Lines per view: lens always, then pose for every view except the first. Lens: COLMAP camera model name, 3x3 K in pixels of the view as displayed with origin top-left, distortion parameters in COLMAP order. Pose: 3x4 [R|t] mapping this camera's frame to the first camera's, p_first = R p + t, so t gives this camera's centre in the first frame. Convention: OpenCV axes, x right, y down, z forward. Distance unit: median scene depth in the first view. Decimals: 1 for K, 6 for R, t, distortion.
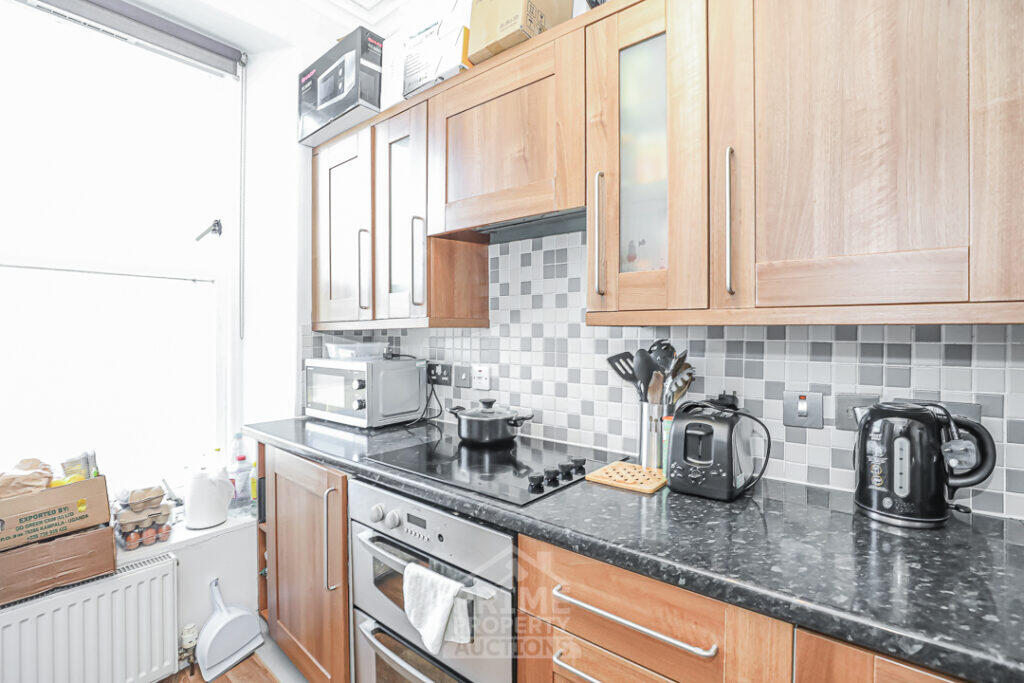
lens RADIAL K [[481.5, 0, 510.2], [0, 481.5, 335.1], [0, 0, 1]] dist [-0.000778, 0.000038]
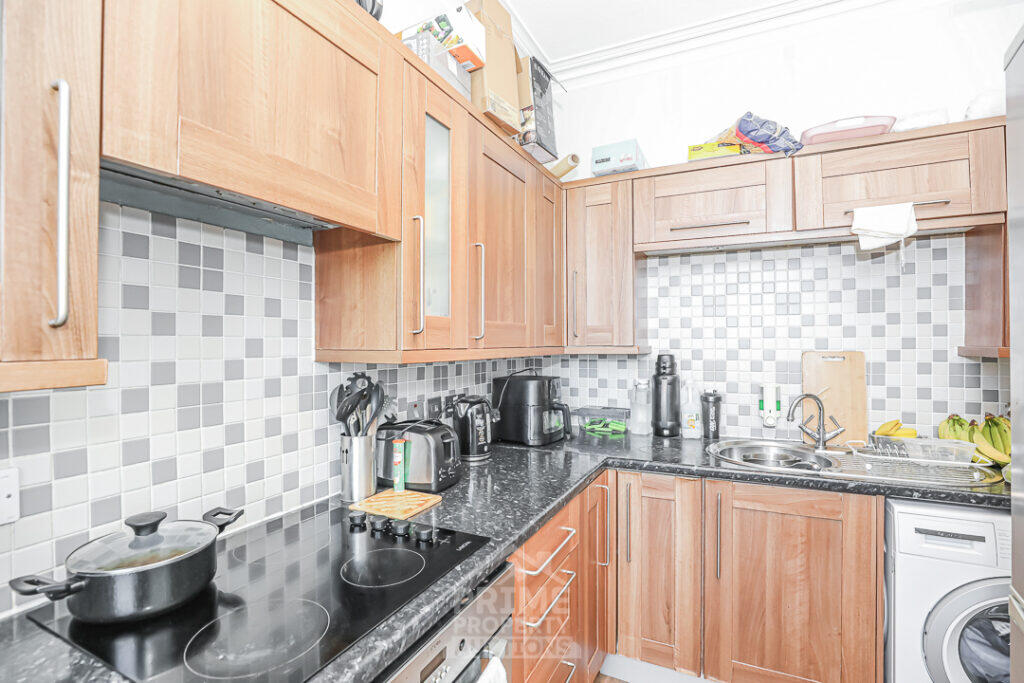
lens RADIAL K [[481.5, 0, 511.8], [0, 481.5, 341.2], [0, 0, 1]] dist [-0.000778, 0.000038]
pose [[-0.219688, -0.000463, 0.975570, -0.639848], [0.008999, 0.999956, 0.002501, -0.048586], [-0.975529, 0.009329, -0.219674, 0.753329]]
